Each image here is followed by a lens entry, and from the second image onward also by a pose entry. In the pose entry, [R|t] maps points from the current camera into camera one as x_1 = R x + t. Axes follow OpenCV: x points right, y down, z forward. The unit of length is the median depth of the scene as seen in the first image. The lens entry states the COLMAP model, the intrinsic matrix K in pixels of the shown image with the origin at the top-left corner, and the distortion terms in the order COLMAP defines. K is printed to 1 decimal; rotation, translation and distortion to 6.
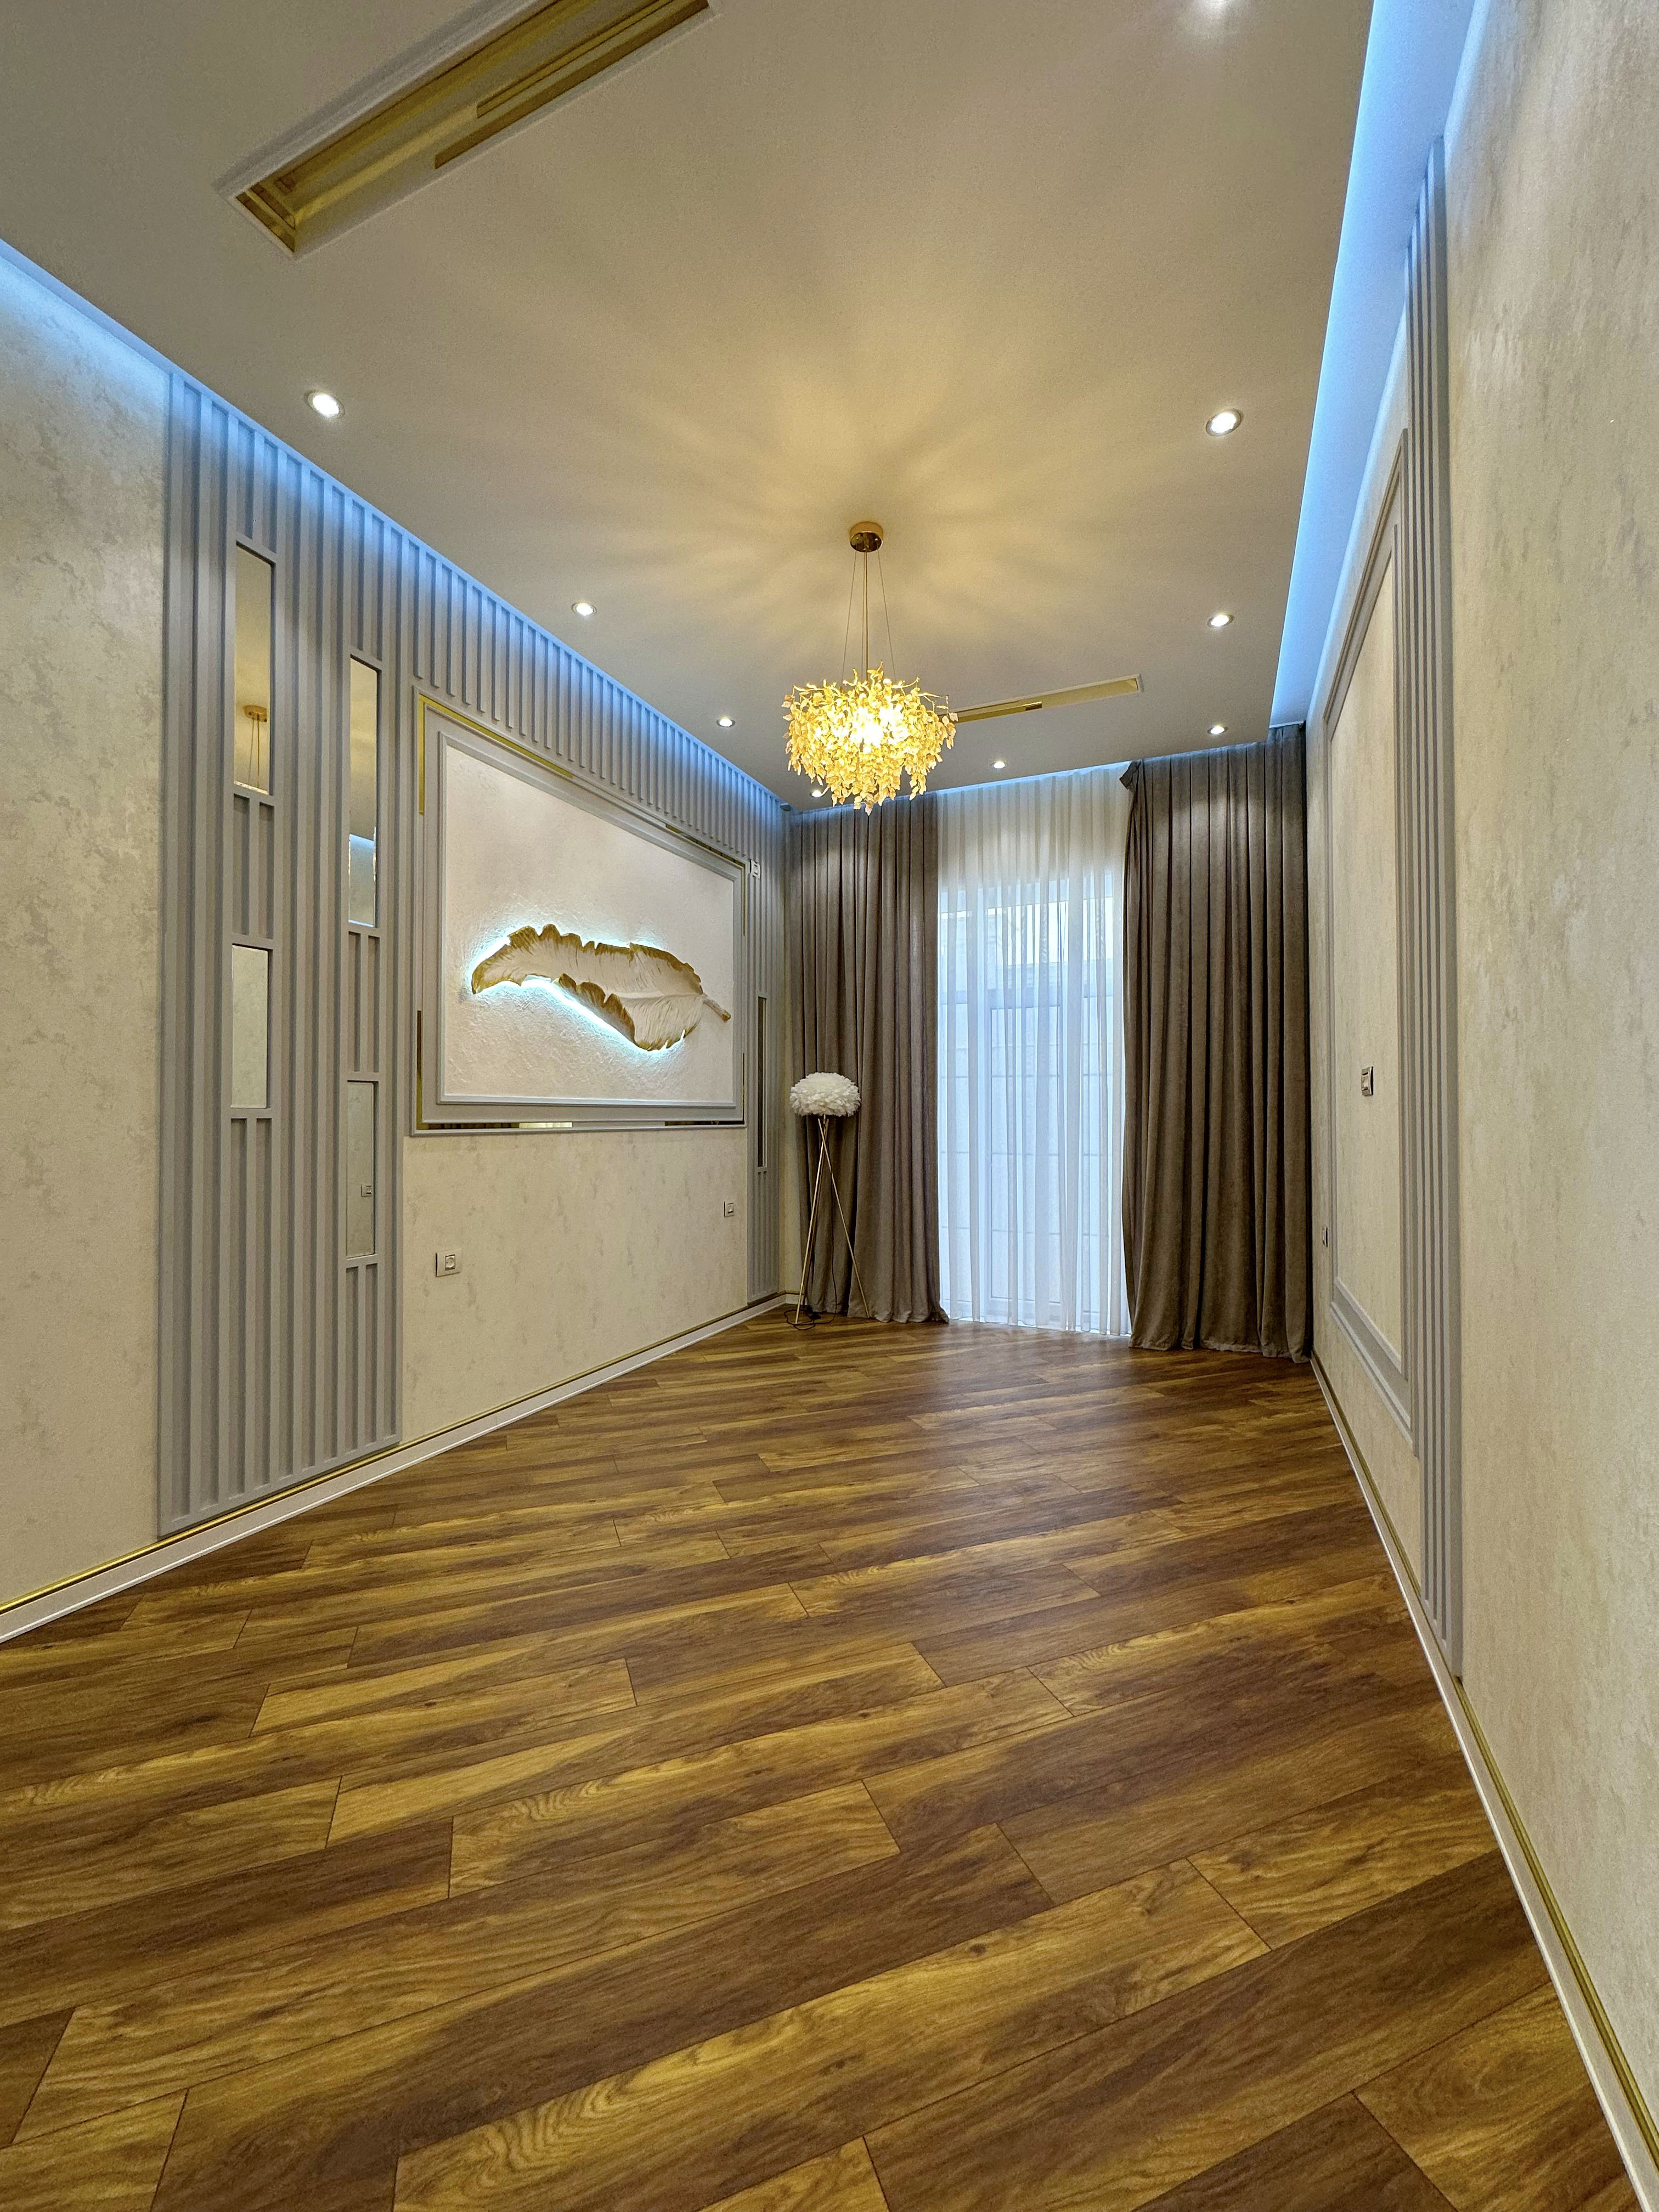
lens RADIAL K [[881.7, 0, 835.8], [0, 881.7, 1104.4], [0, 0, 1]] dist [-0.005009, 0.000621]
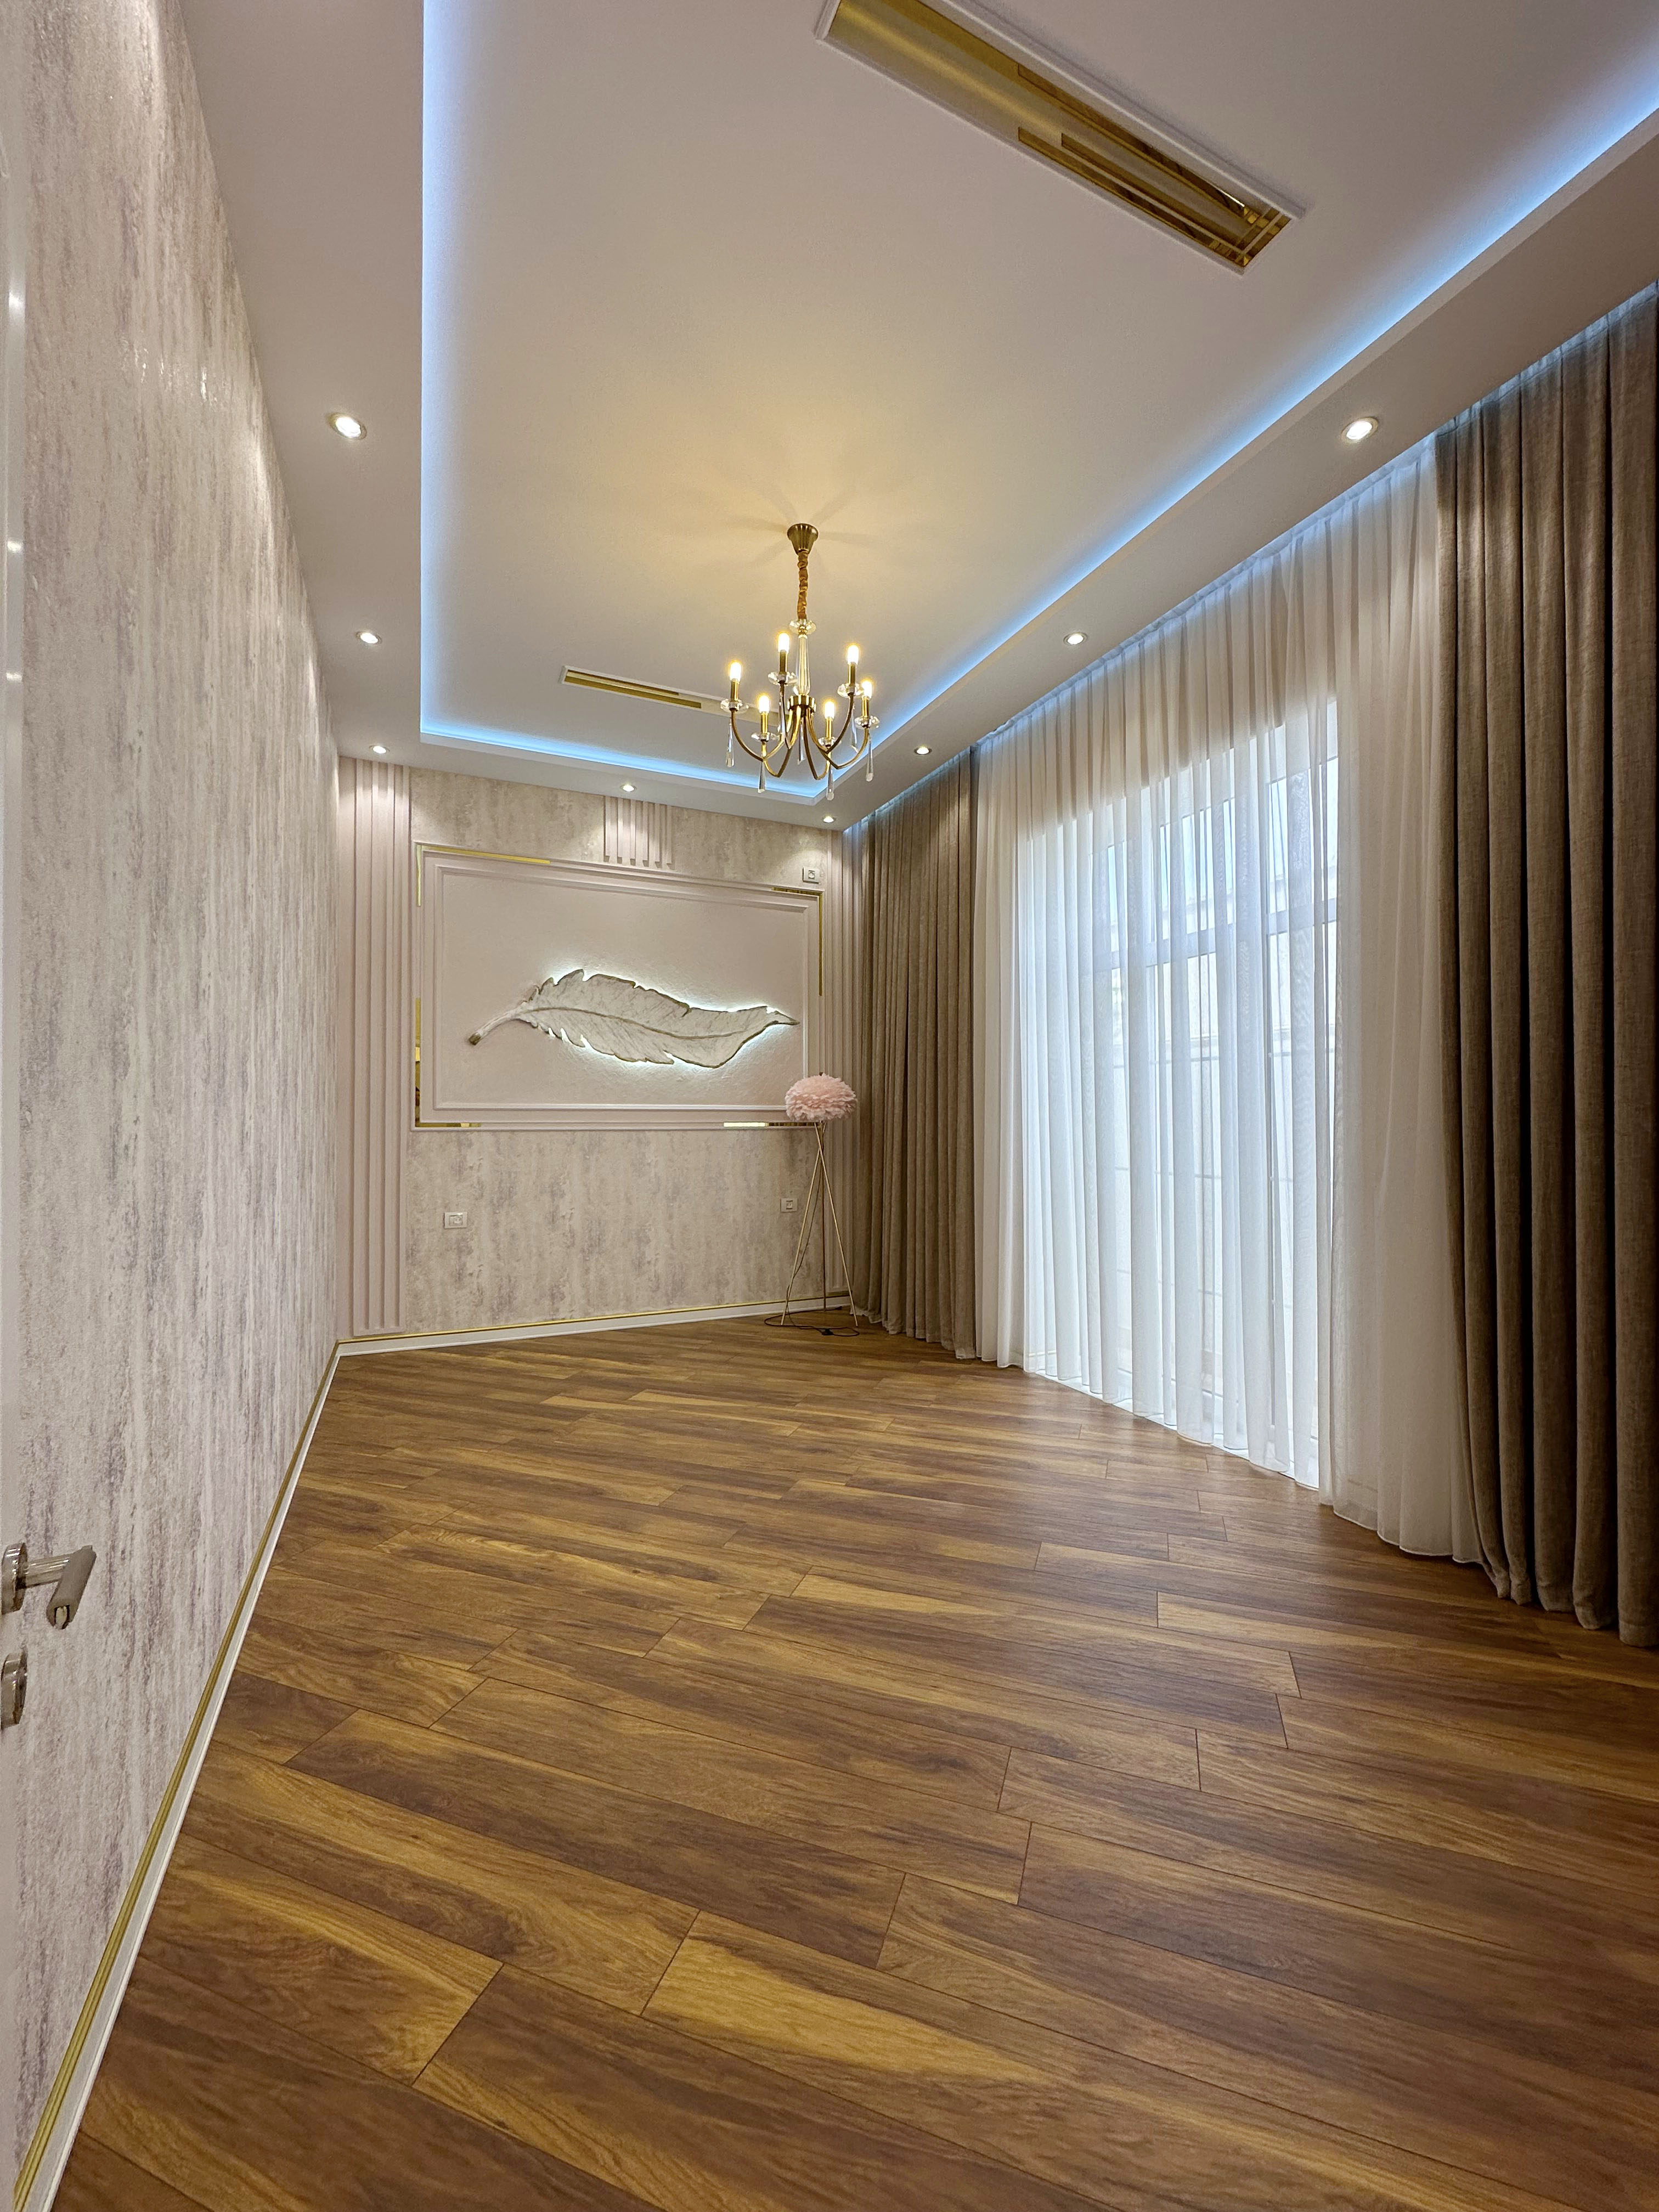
lens RADIAL K [[881.7, 0, 831.9], [0, 881.7, 1097.7], [0, 0, 1]] dist [-0.005009, 0.000621]
pose [[0.762994, -0.002313, -0.646401, 1.085353], [-0.000510, 0.999991, -0.004181, -0.011565], [0.646405, 0.003519, 0.762986, 0.340672]]
